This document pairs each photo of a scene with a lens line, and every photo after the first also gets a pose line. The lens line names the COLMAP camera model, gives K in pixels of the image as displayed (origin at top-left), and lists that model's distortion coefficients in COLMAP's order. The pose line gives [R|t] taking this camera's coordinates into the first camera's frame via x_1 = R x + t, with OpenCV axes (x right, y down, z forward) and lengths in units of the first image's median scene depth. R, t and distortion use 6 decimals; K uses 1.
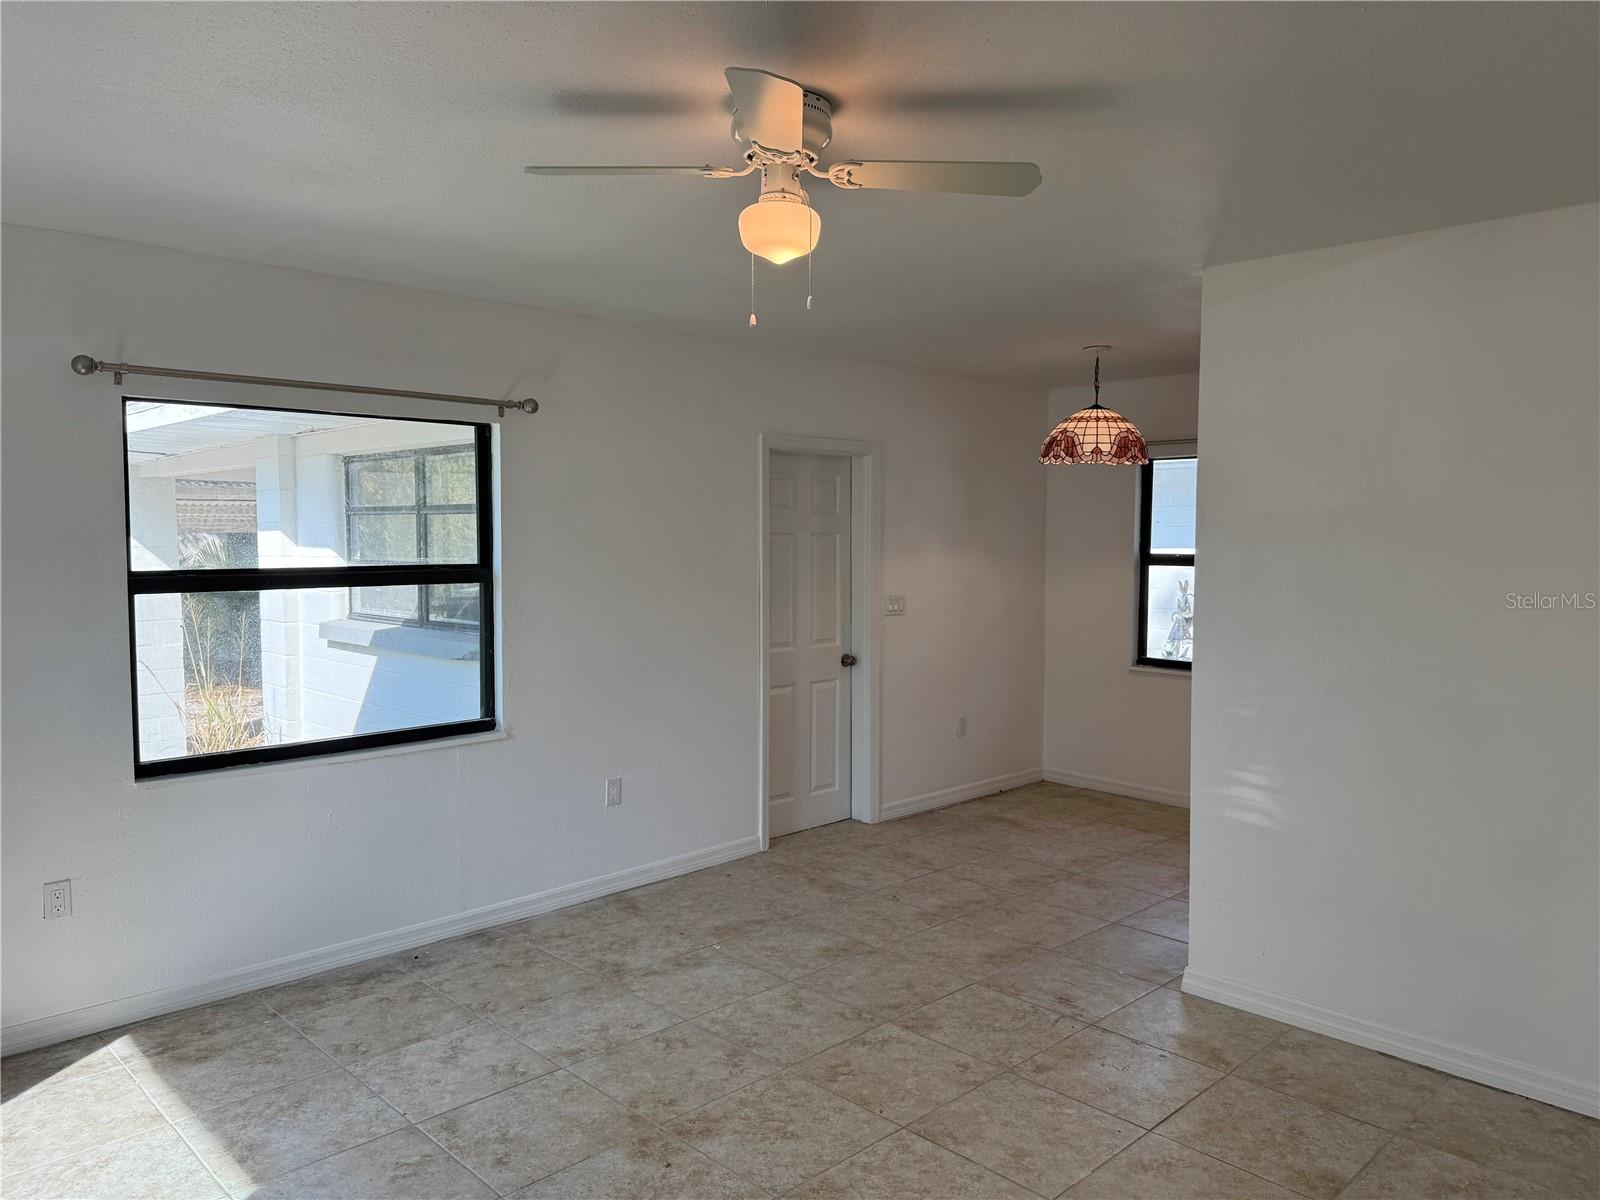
lens RADIAL K [[1123.5, 0, 802.1], [0, 1123.5, 596.8], [0, 0, 1]] dist [0.078027, -0.108948]
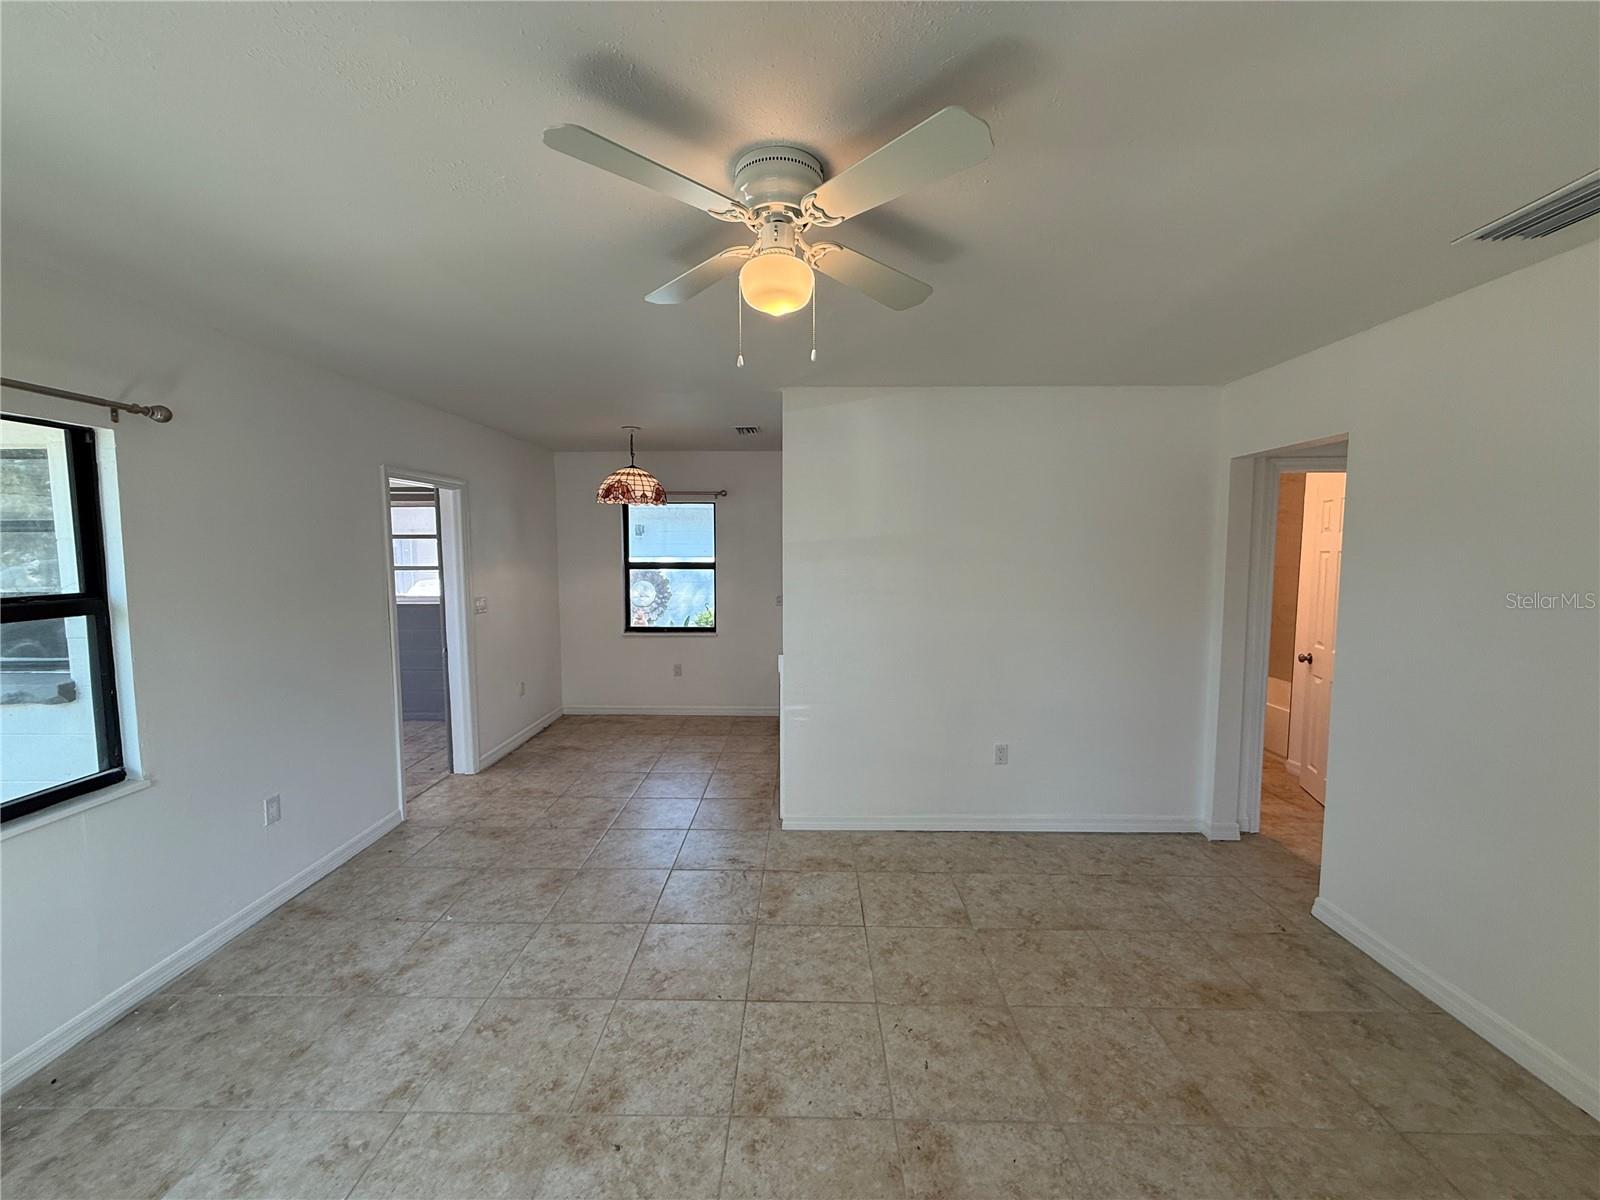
lens RADIAL K [[642.6, 0, 793.3], [0, 642.6, 598.6], [0, 0, 1]] dist [0.000911, 0.000194]
pose [[0.714679, -0.060806, 0.696805, -0.281888], [0.043783, 0.998150, 0.042196, -0.025317], [-0.698081, 0.000351, 0.716018, 0.324599]]
